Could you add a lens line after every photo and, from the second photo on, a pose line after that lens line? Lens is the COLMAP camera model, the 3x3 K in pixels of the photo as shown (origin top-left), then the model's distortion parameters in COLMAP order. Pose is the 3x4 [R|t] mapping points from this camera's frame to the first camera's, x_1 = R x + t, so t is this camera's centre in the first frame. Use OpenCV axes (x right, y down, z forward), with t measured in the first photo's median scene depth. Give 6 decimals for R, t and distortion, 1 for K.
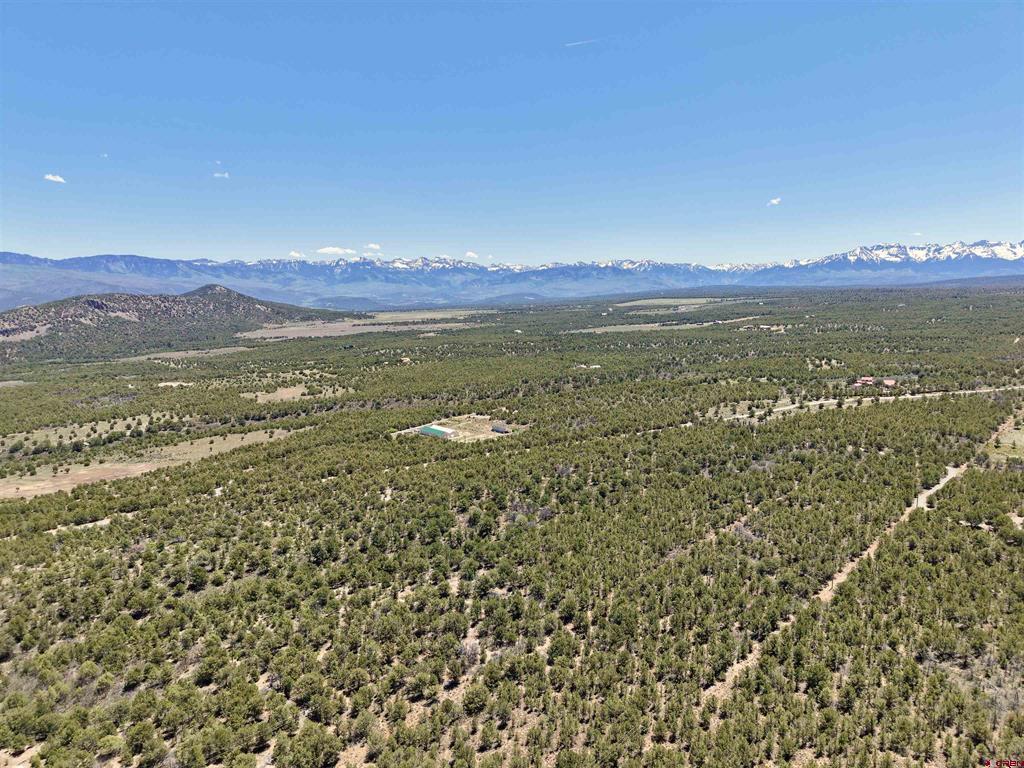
lens RADIAL K [[685.2, 0, 525.8], [0, 685.2, 374.4], [0, 0, 1]] dist [0.038023, -0.041476]
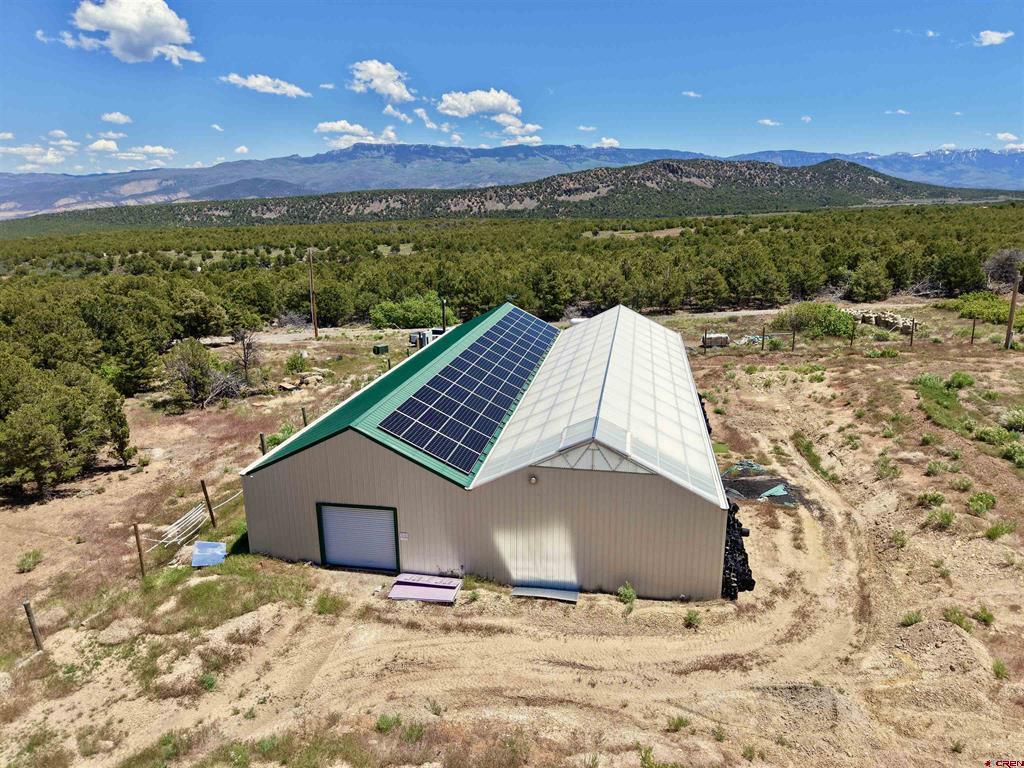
lens RADIAL K [[685.2, 0, 513.4], [0, 685.2, 382.7], [0, 0, 1]] dist [0.038023, -0.041476]
pose [[0.630337, 0.206416, -0.748377, -0.021585], [-0.091648, 0.977048, 0.192296, 0.019506], [0.770893, -0.052624, 0.634787, 0.271463]]
